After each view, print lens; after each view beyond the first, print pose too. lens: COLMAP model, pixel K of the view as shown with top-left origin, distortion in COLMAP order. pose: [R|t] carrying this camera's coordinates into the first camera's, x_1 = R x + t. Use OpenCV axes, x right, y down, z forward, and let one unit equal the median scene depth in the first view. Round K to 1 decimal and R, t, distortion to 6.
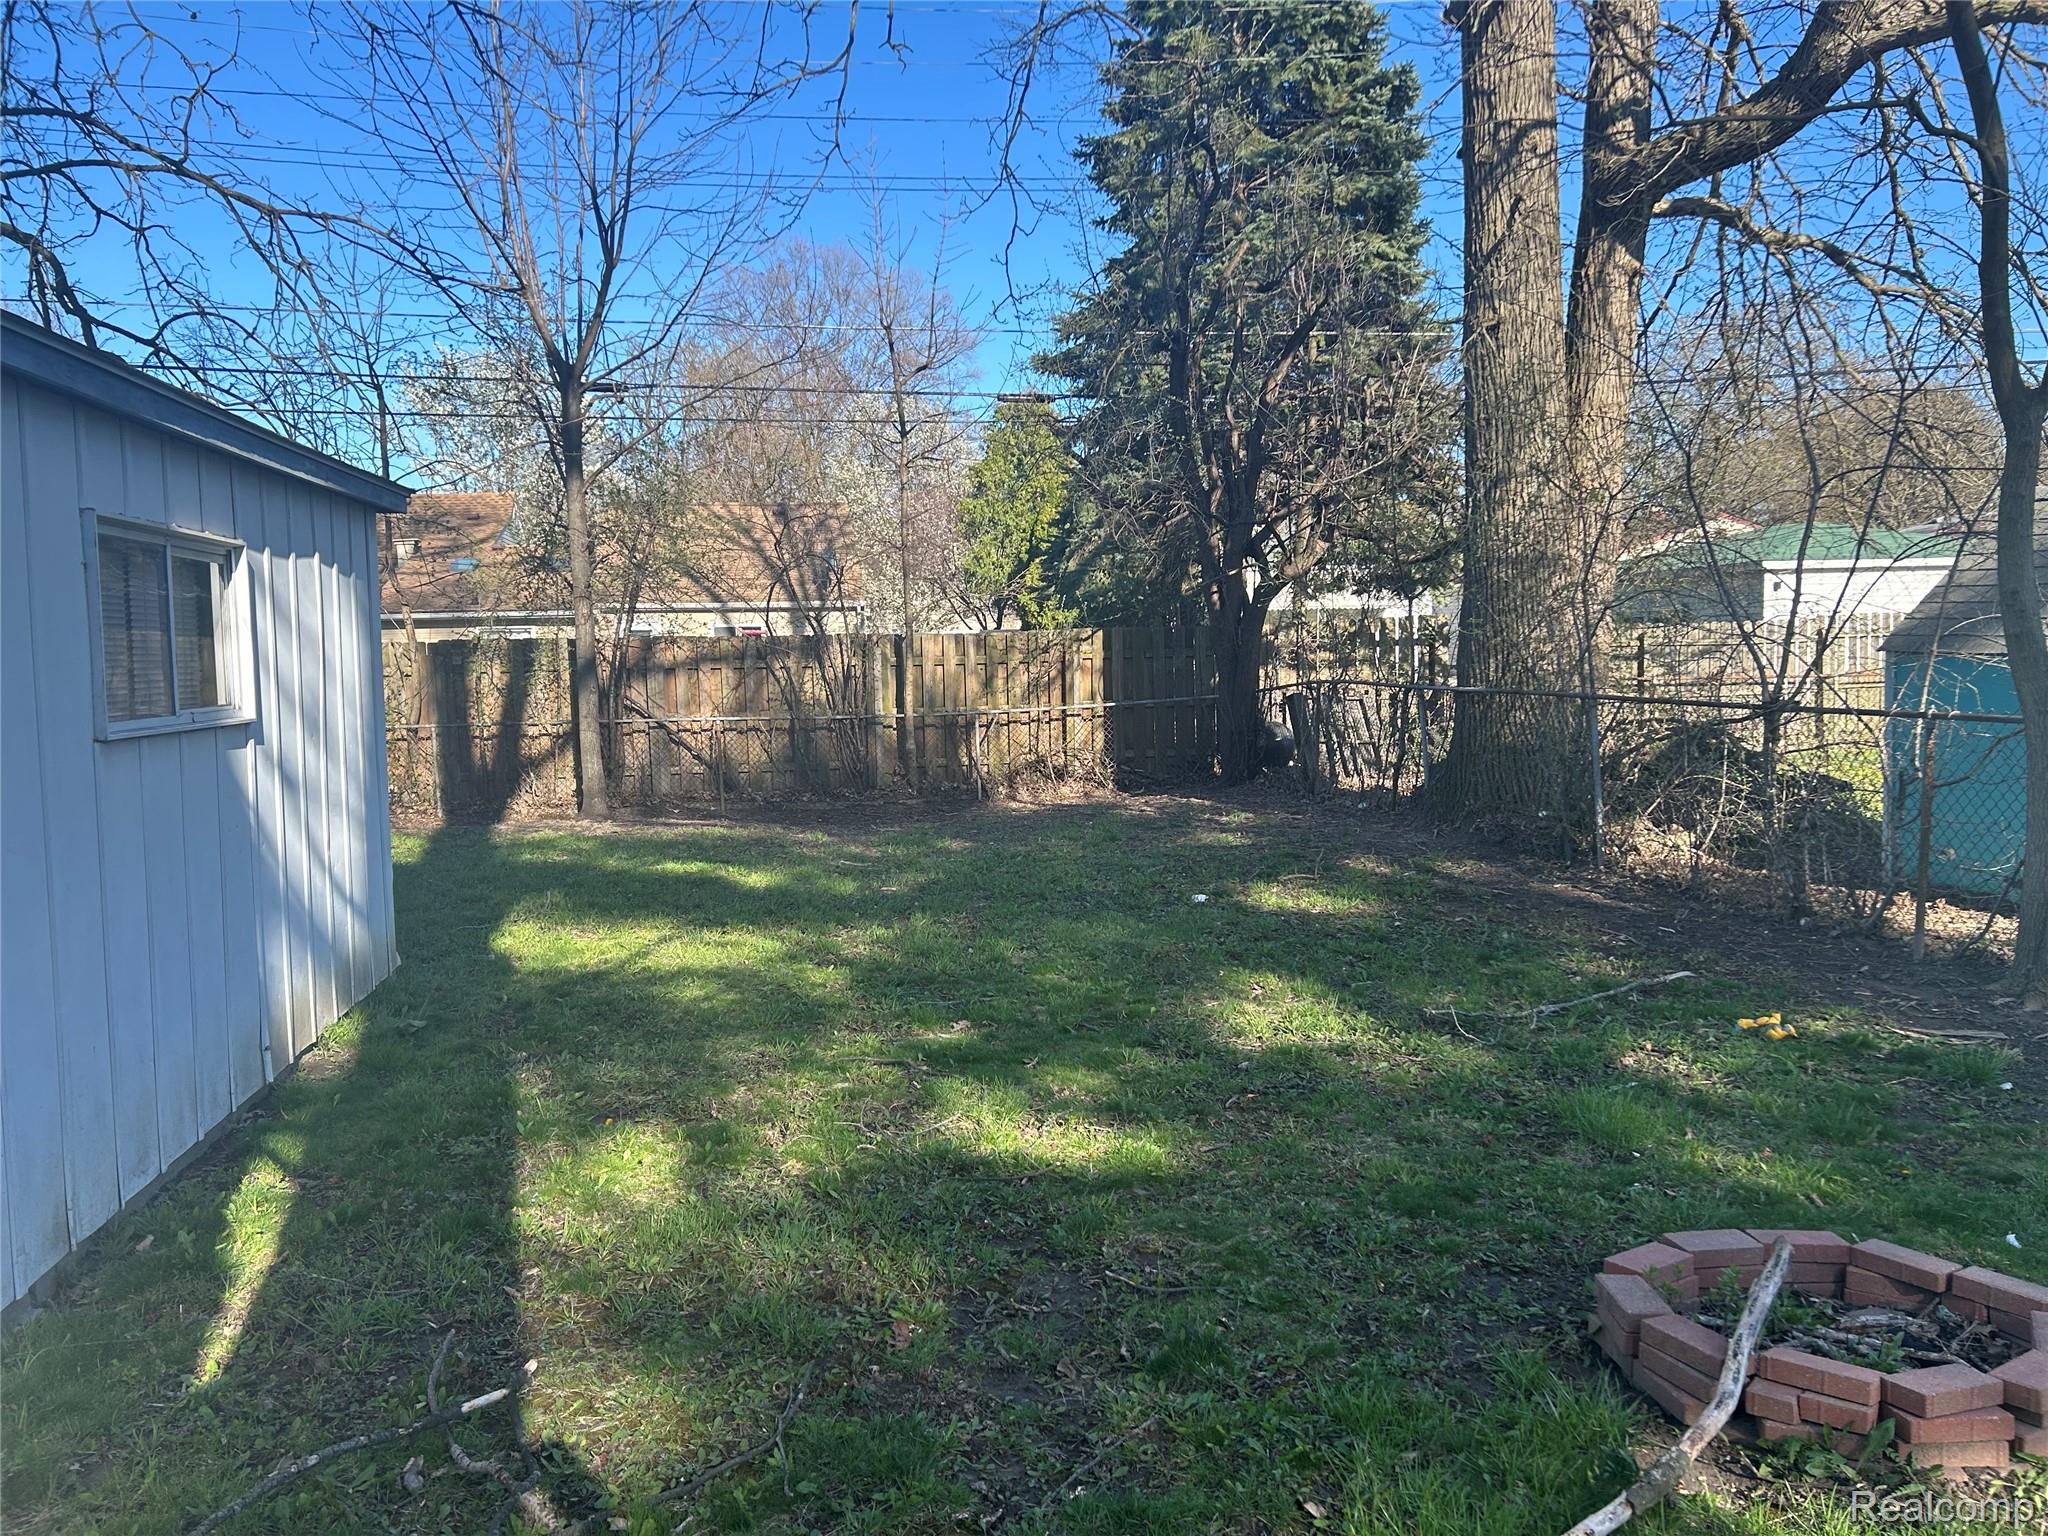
lens RADIAL K [[1485.6, 0, 1017.6], [0, 1485.6, 784.8], [0, 0, 1]] dist [0.008317, 0.008240]
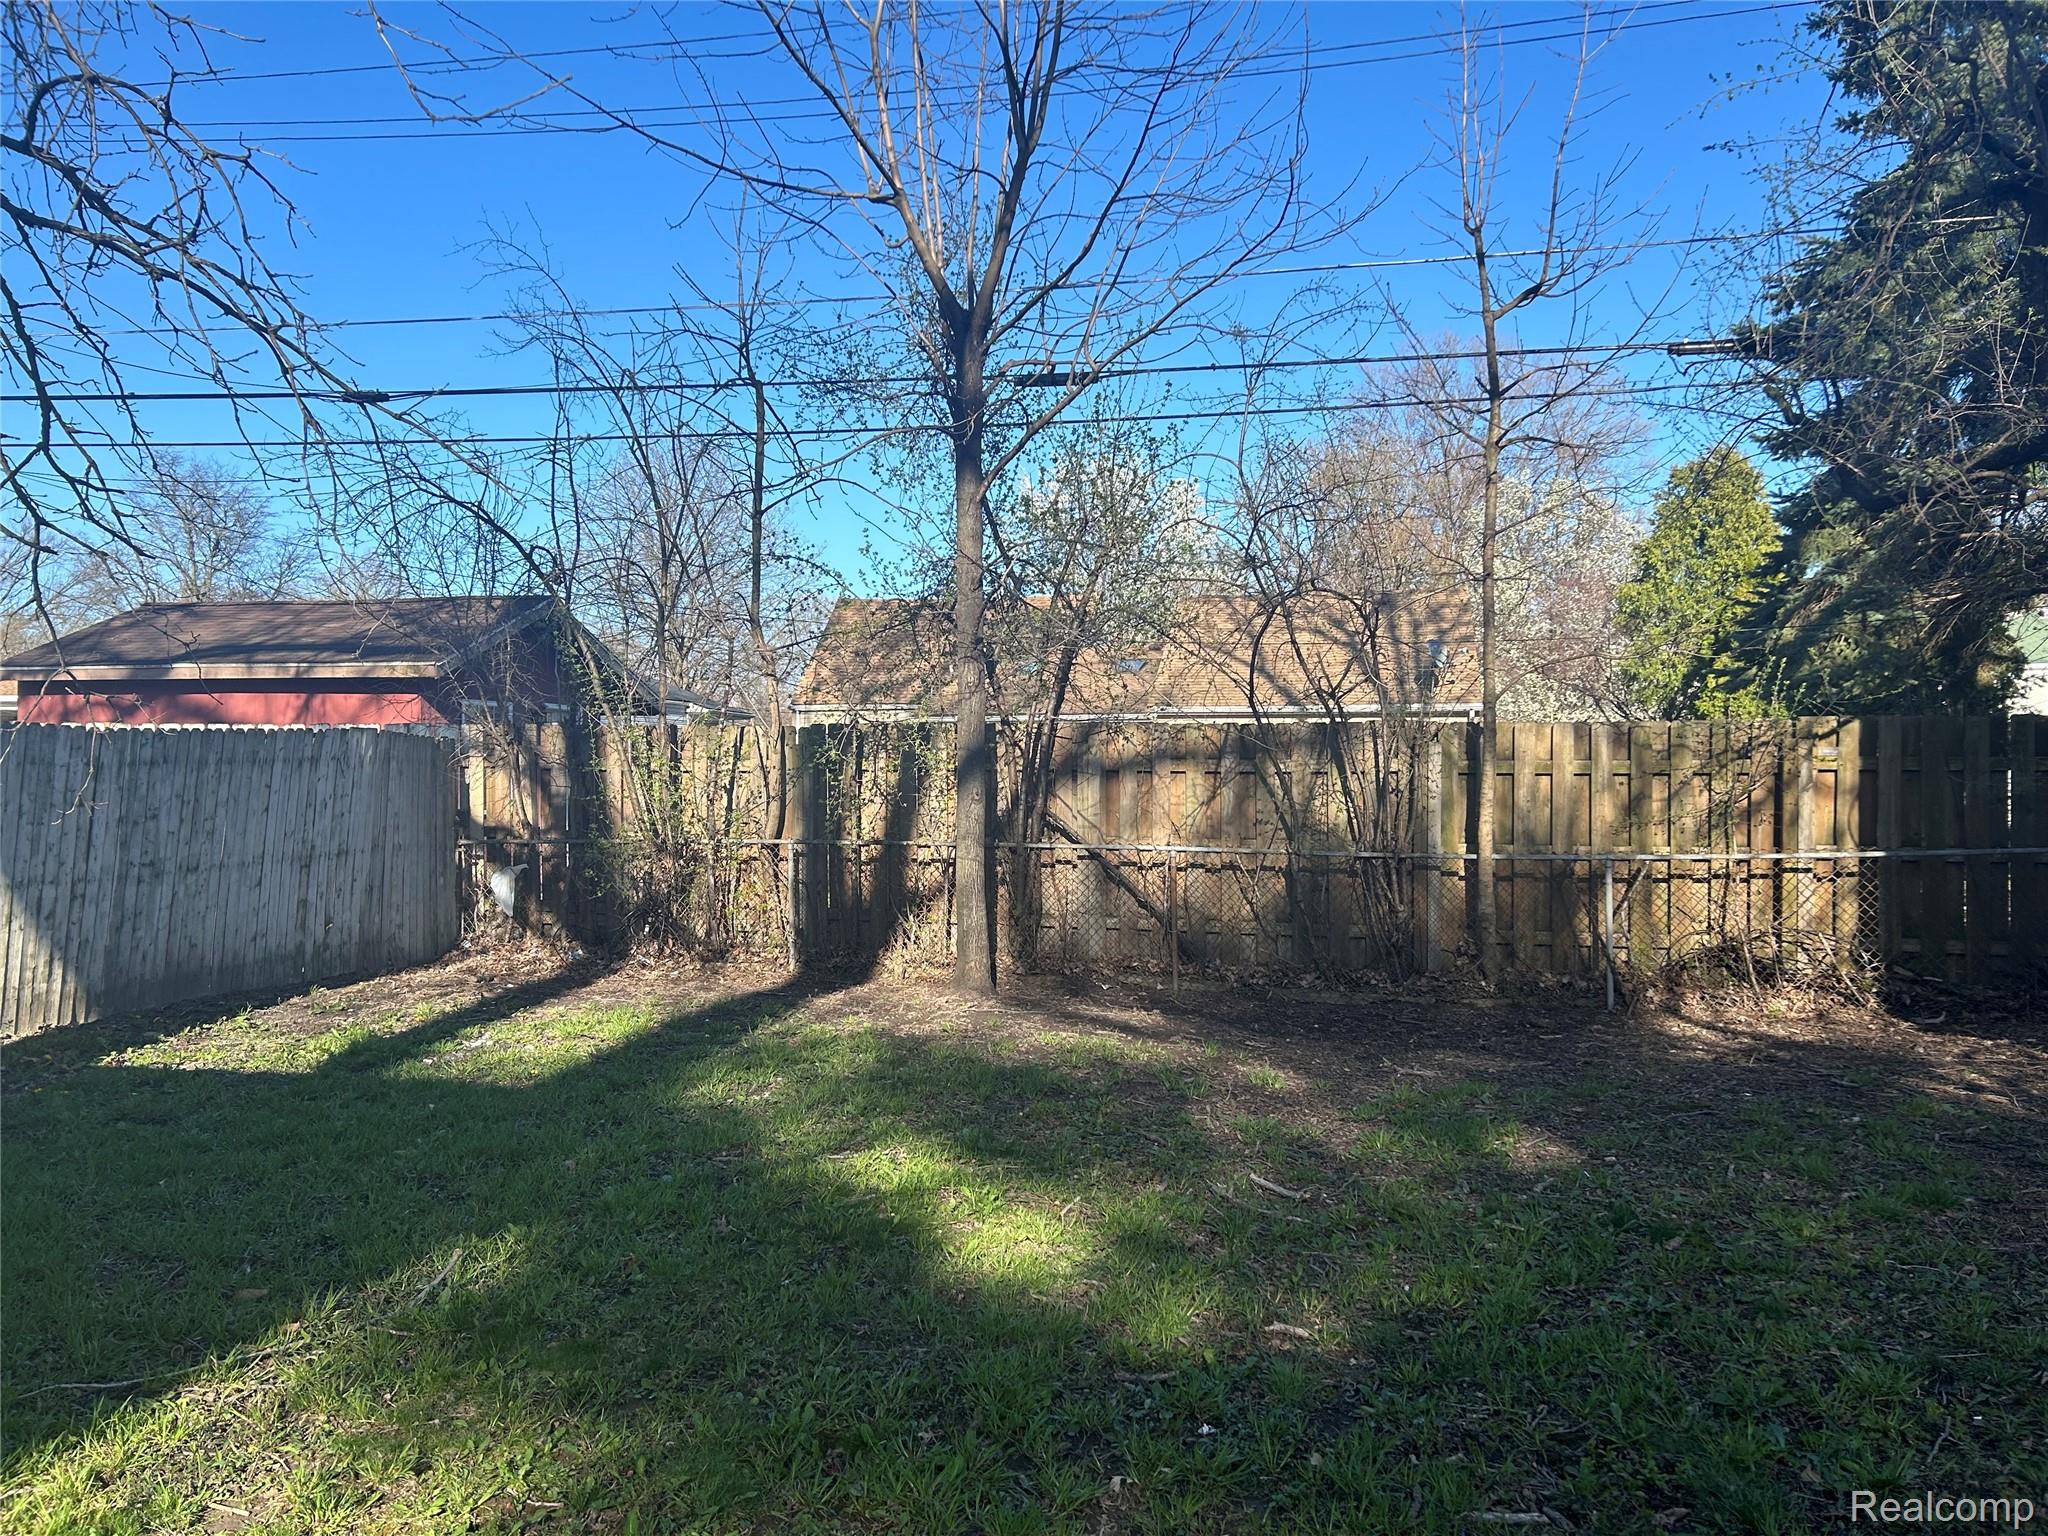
lens RADIAL K [[1485.6, 0, 1017.6], [0, 1485.6, 784.8], [0, 0, 1]] dist [0.008317, 0.008240]
pose [[0.909967, 0.025998, -0.413864, 0.001860], [-0.060515, 0.995674, -0.070509, -0.021733], [0.410240, 0.089206, 0.907604, 0.373847]]
